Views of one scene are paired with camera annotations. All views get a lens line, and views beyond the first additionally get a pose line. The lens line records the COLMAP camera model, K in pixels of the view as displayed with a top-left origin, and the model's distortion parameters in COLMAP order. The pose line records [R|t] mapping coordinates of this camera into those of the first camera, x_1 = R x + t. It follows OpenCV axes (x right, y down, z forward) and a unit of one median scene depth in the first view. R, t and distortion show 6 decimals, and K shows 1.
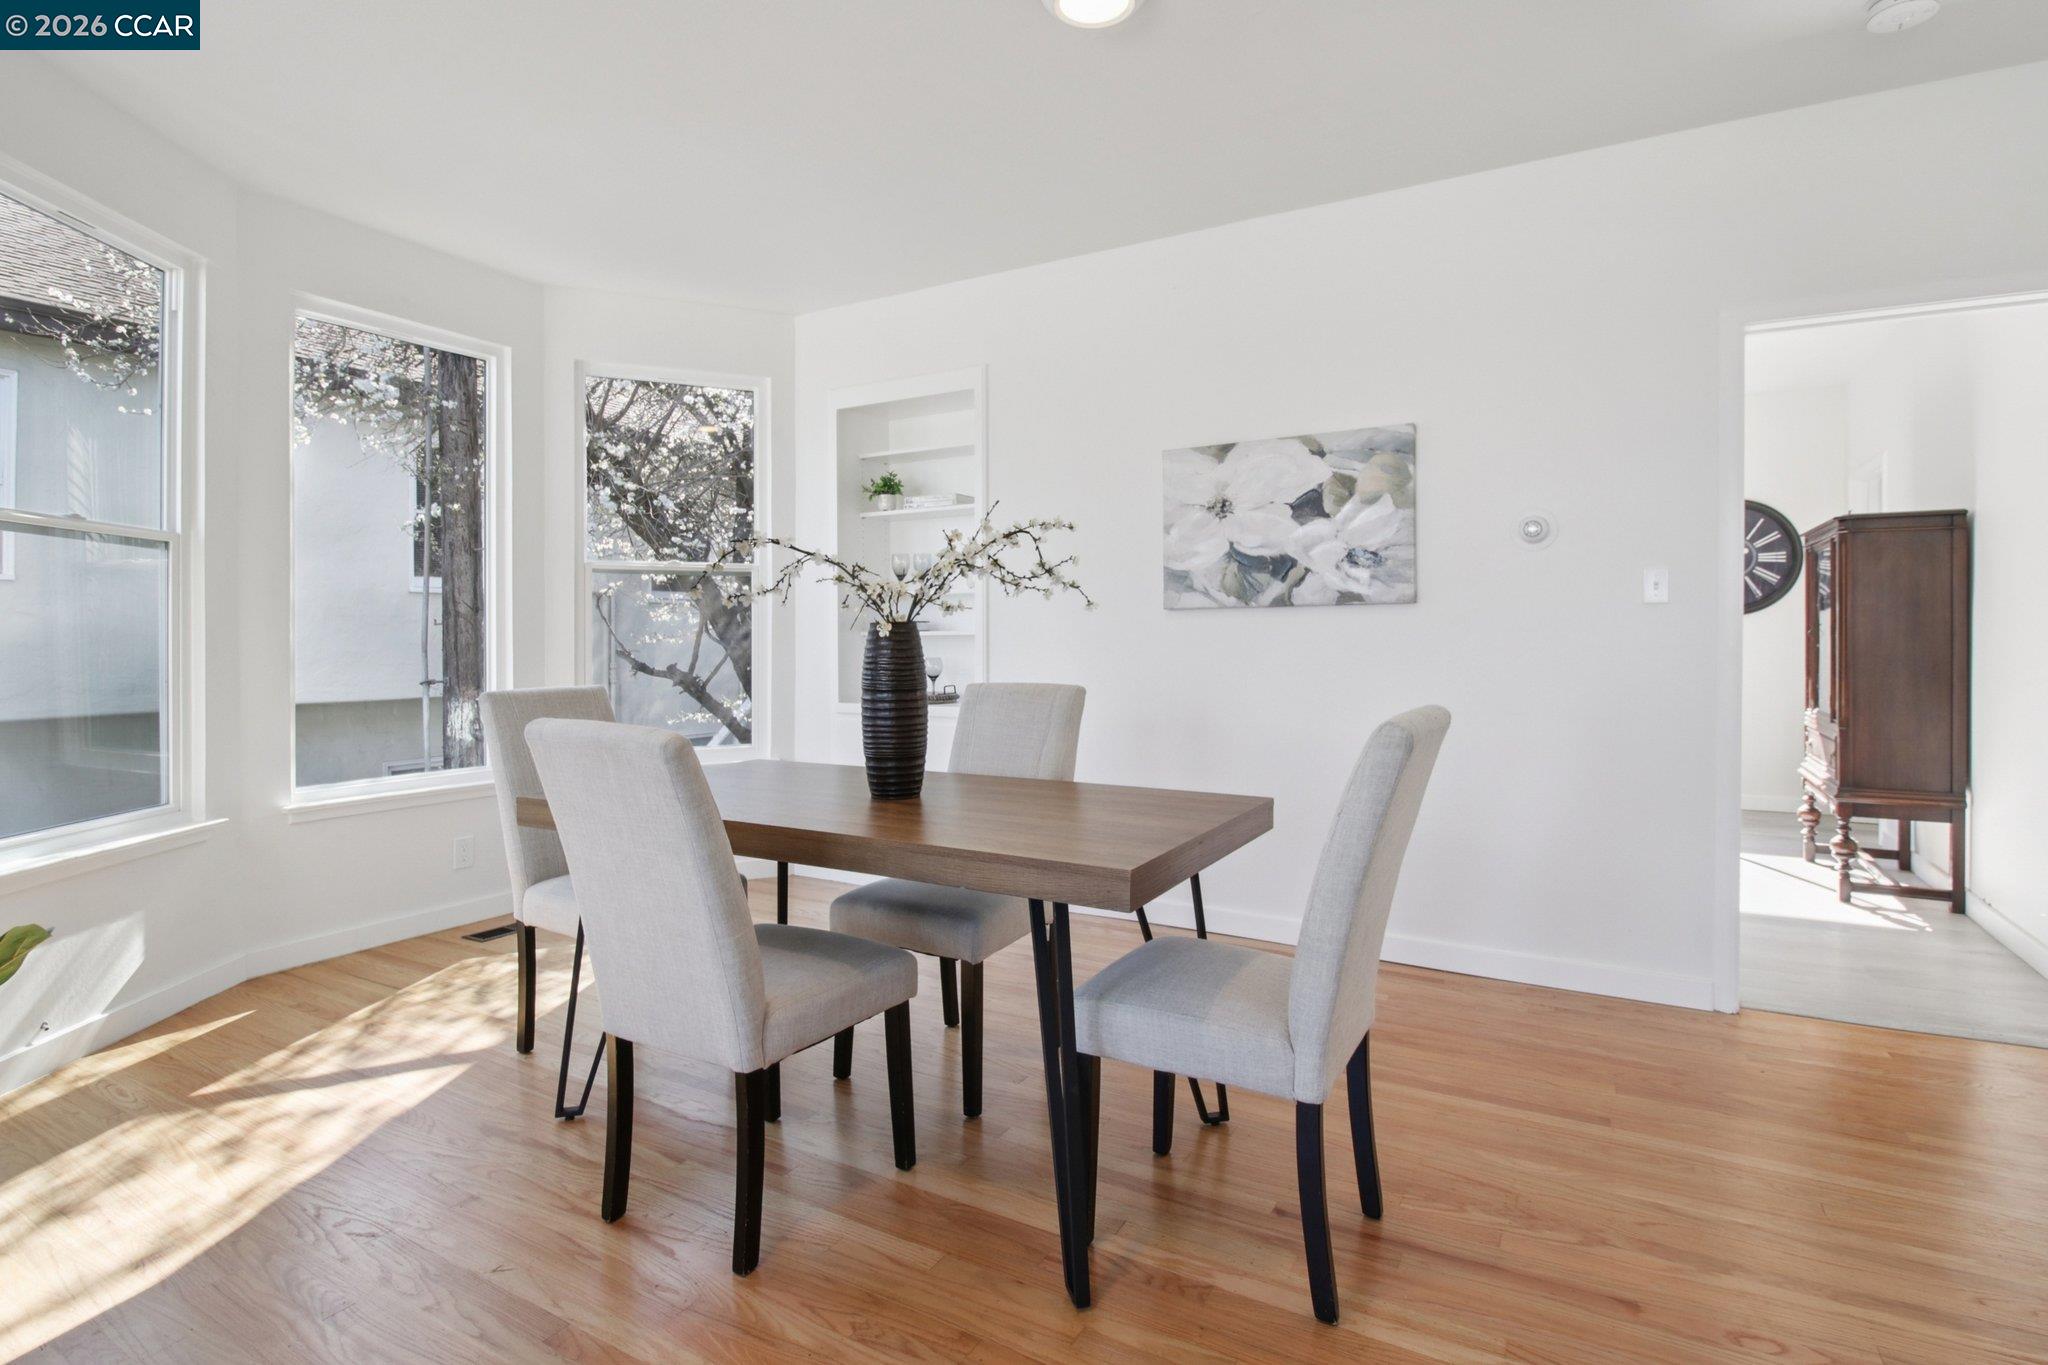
lens RADIAL K [[1036.6, 0, 1014.9], [0, 1036.6, 648.1], [0, 0, 1]] dist [-0.013678, -0.002326]
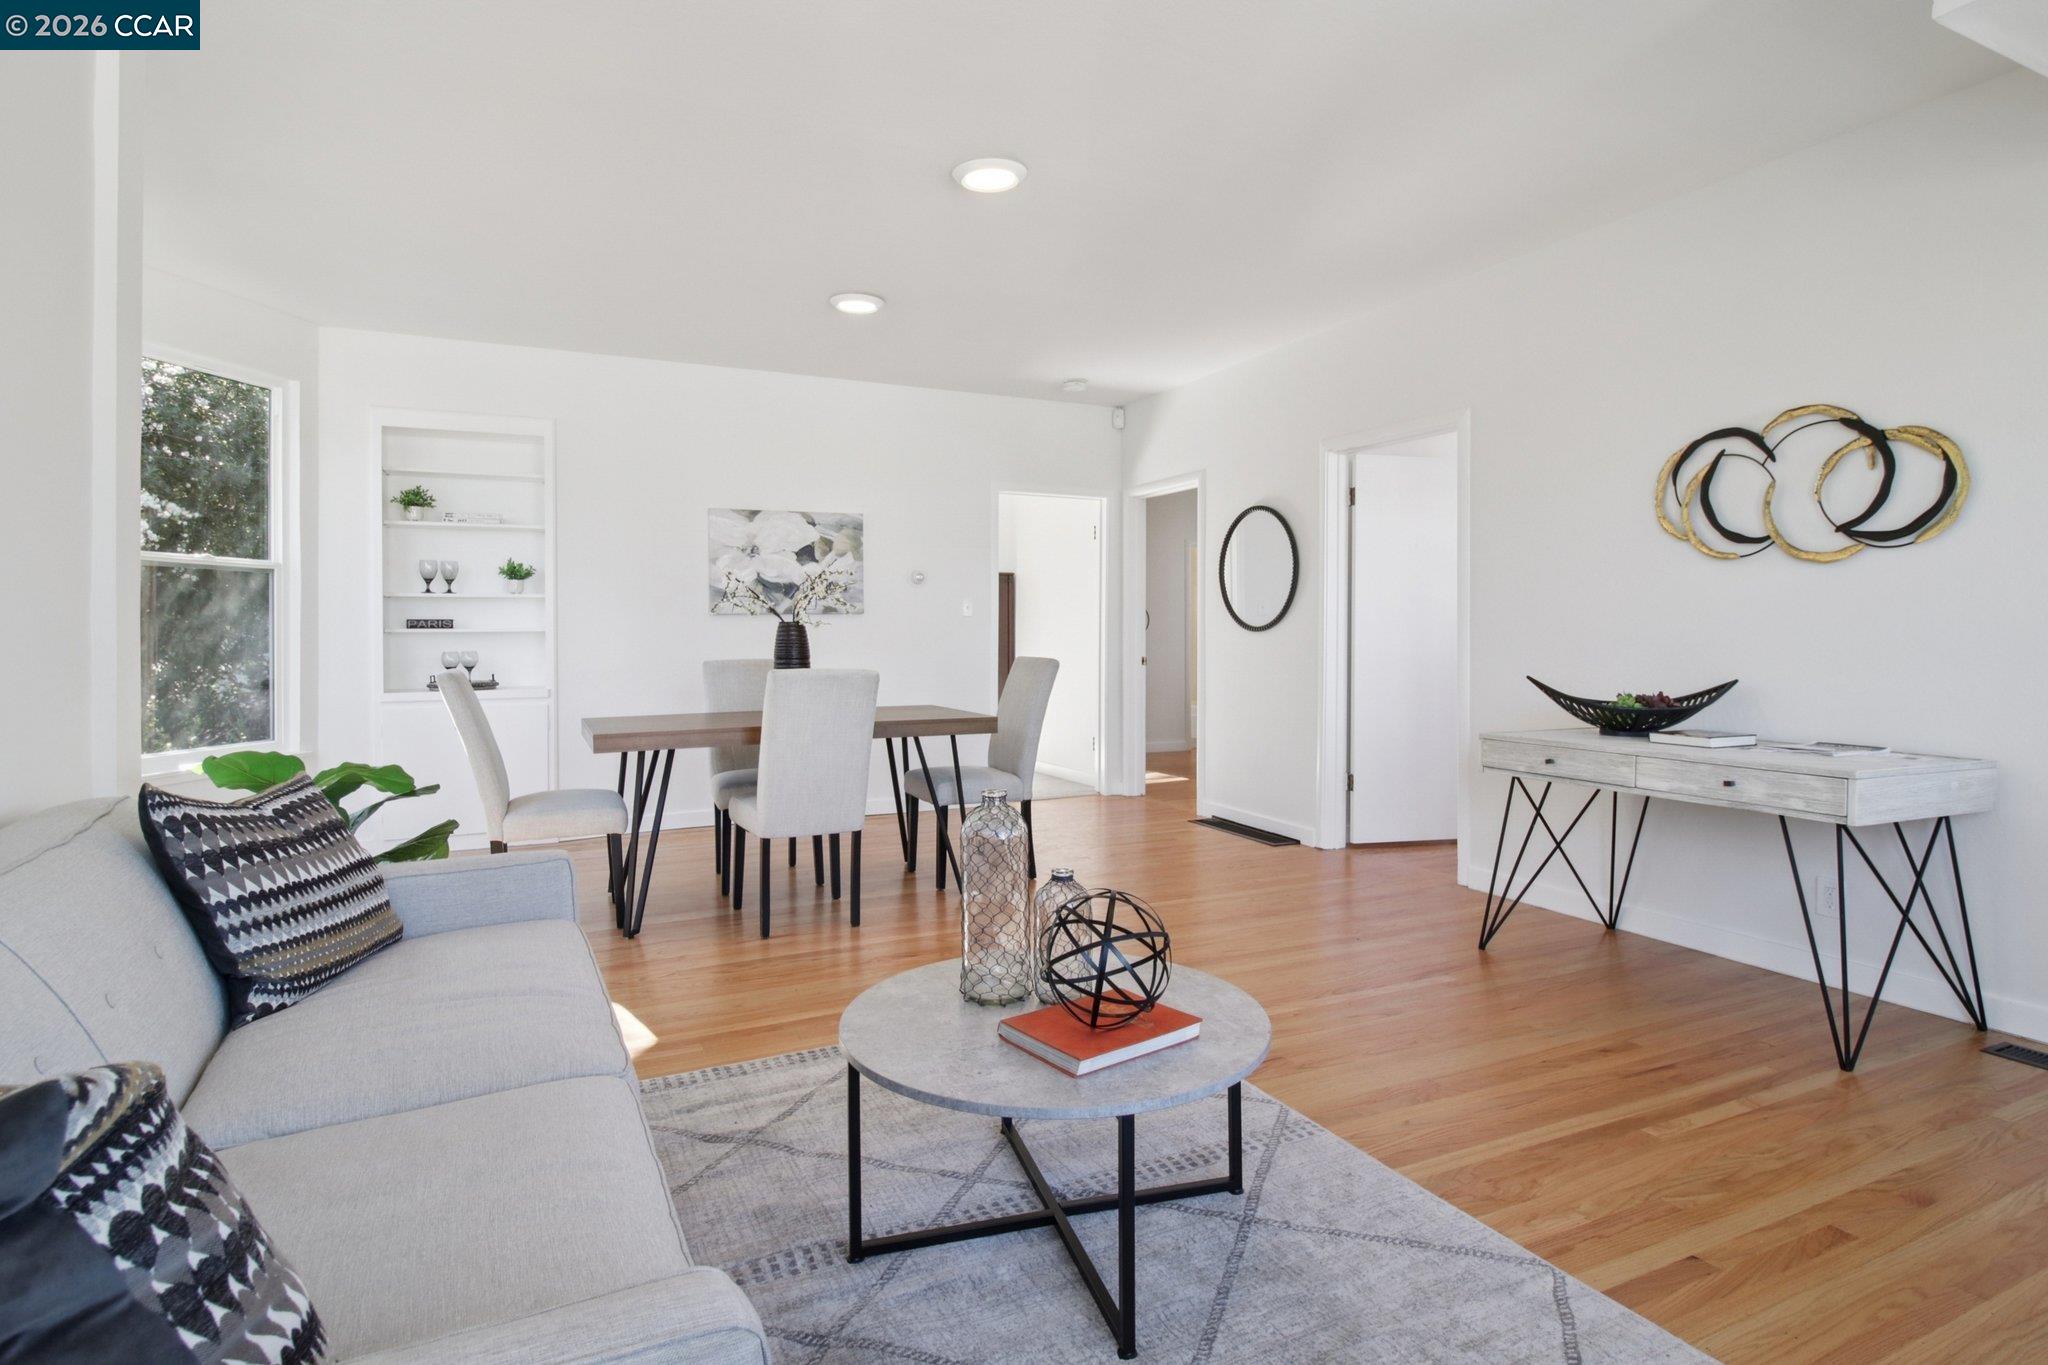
lens RADIAL K [[1042.9, 0, 1017.0], [0, 1042.9, 637.0], [0, 0, 1]] dist [0.011250, -0.000222]
pose [[0.573784, 0.001010, 0.819006, -0.899785], [0.009730, 0.999920, -0.008050, 0.012807], [-0.818949, 0.012588, 0.573728, -0.243004]]
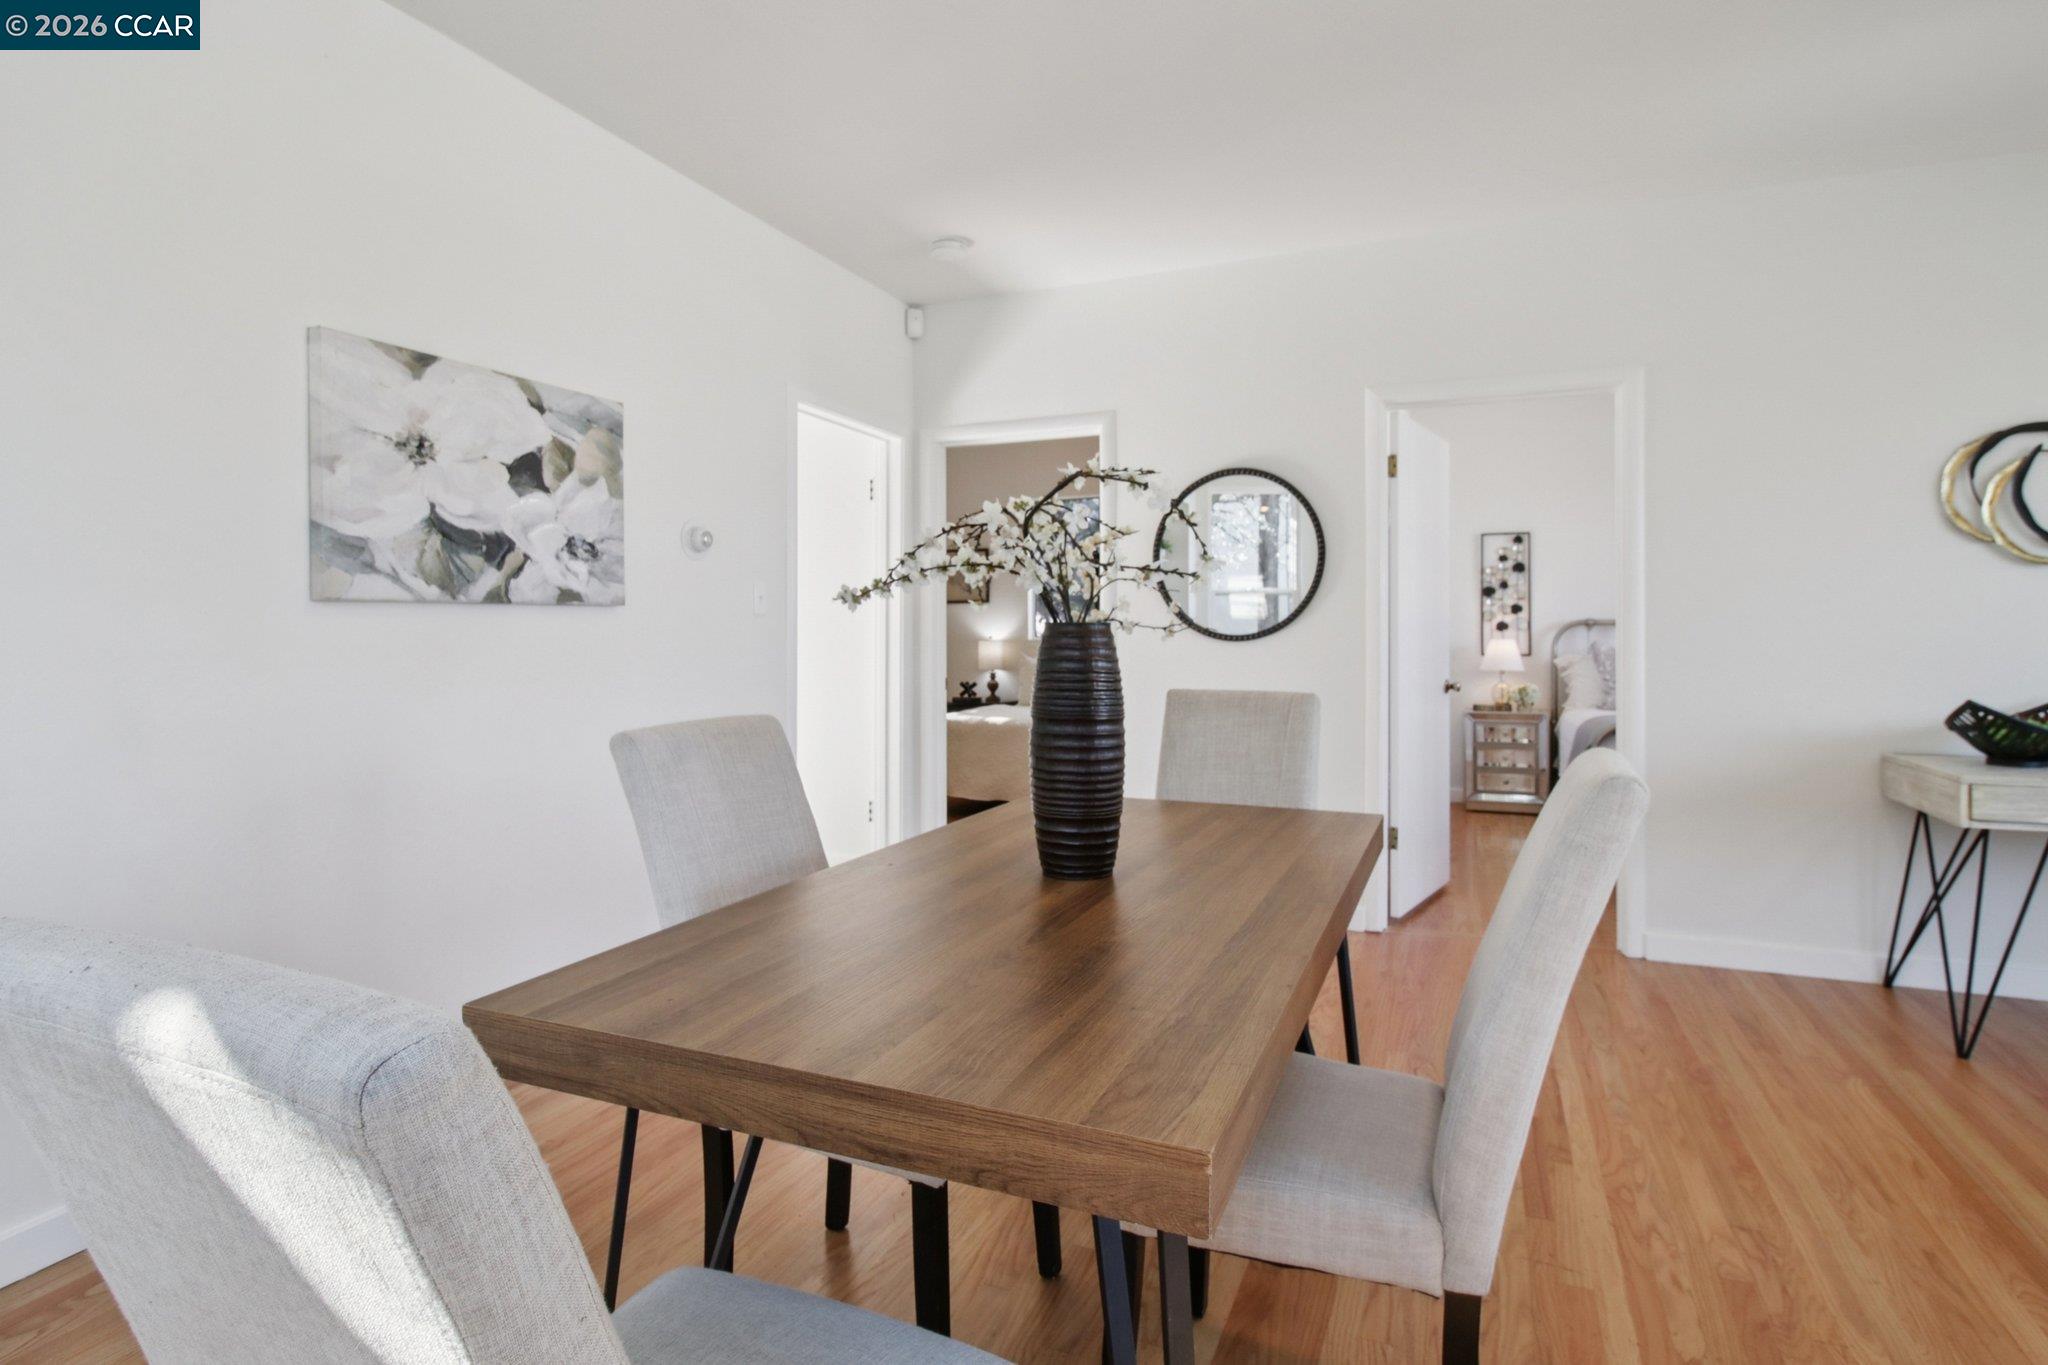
lens RADIAL K [[1036.6, 0, 1014.9], [0, 1036.6, 648.1], [0, 0, 1]] dist [-0.013678, -0.002326]
pose [[-0.104318, -0.007302, 0.994517, -0.507544], [0.015576, 0.999838, 0.008974, -0.009932], [-0.994422, 0.016426, -0.104187, 0.725076]]
